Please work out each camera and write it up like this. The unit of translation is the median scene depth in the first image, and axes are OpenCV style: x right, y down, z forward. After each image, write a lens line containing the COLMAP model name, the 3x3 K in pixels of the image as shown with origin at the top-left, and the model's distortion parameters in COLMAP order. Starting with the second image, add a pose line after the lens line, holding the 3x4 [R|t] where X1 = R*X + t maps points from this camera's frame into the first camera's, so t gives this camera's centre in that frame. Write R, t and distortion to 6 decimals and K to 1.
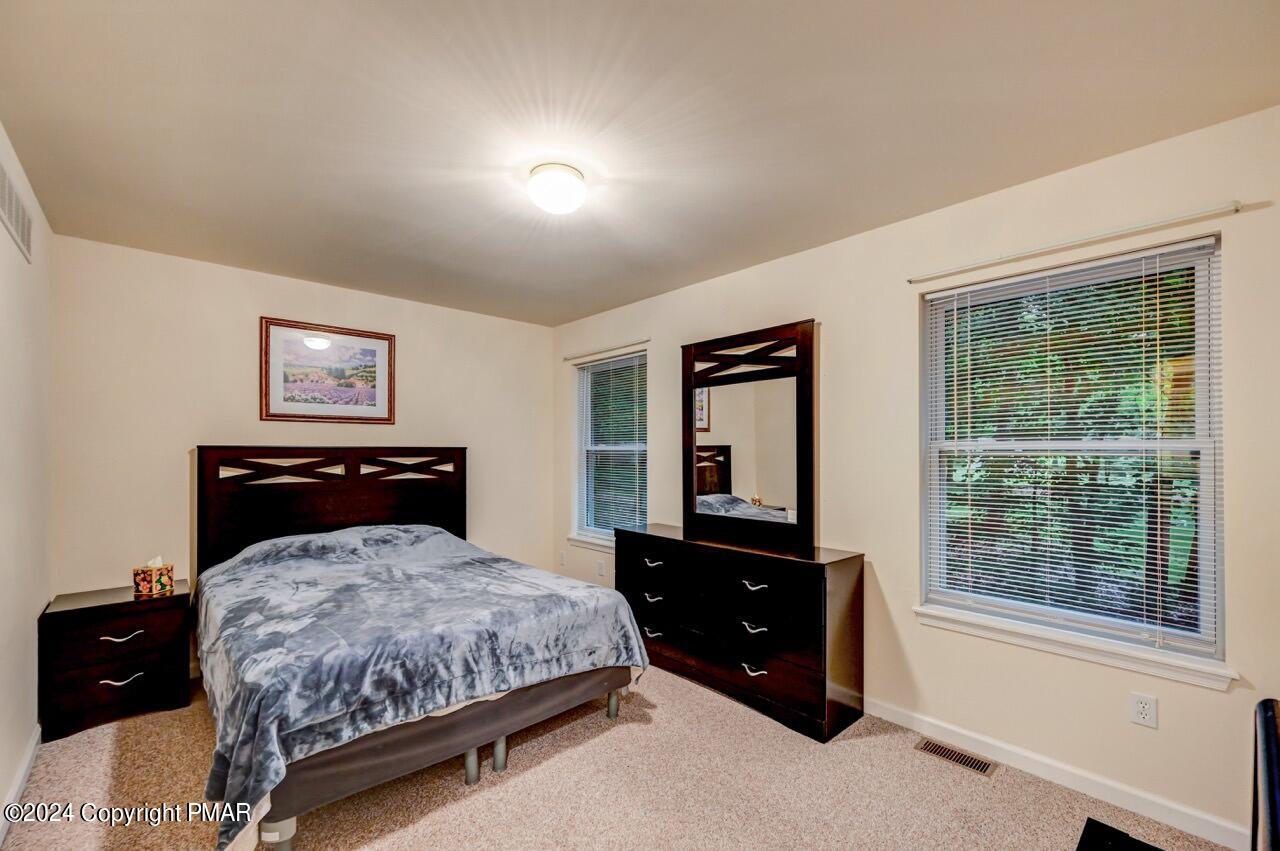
lens RADIAL K [[515.8, 0, 639.4], [0, 515.8, 448.1], [0, 0, 1]] dist [-0.000446, 0.000813]
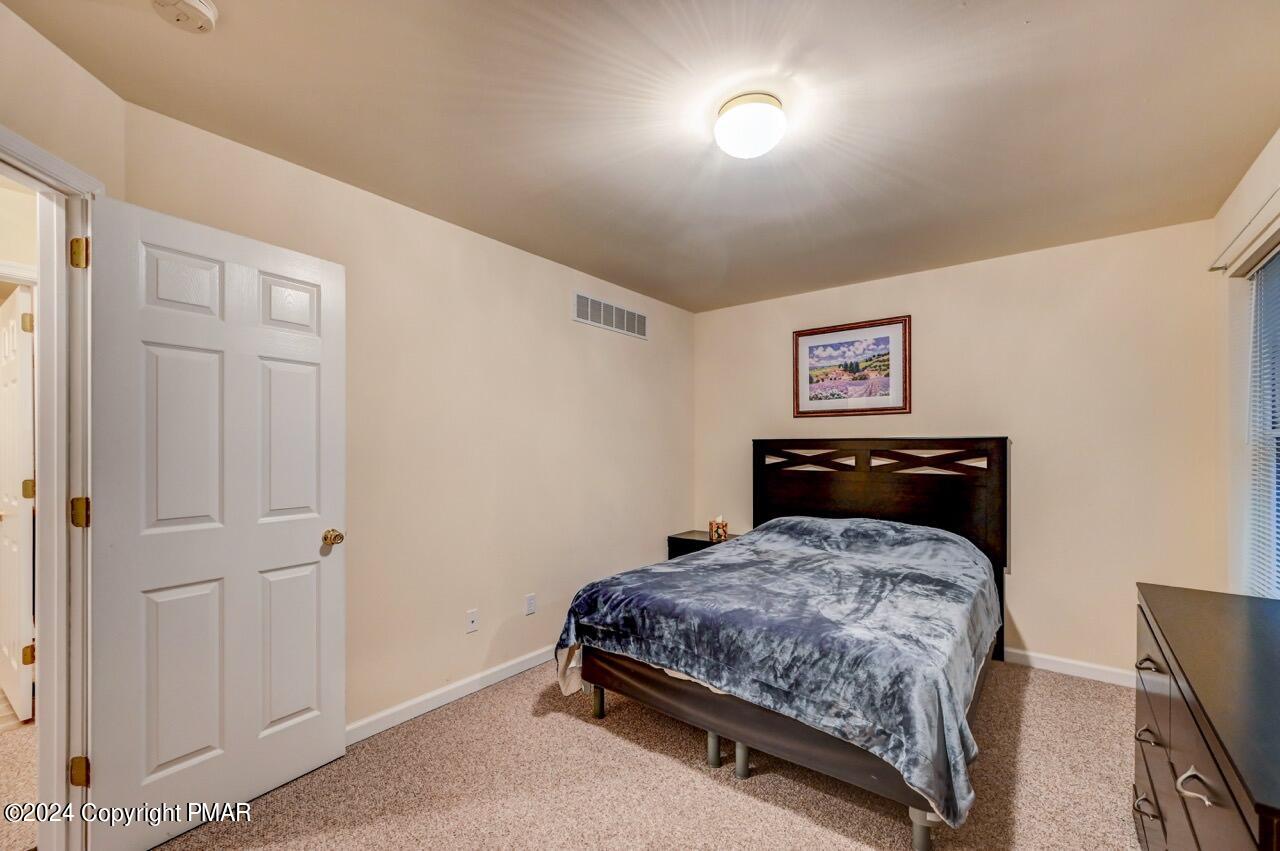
lens RADIAL K [[515.8, 0, 617.9], [0, 515.8, 450.6], [0, 0, 1]] dist [-0.000446, 0.000813]
pose [[0.165886, 0.004911, -0.986133, 0.421821], [0.006299, 0.999962, 0.006039, 0.013887], [0.986125, -0.007213, 0.165849, 0.426452]]
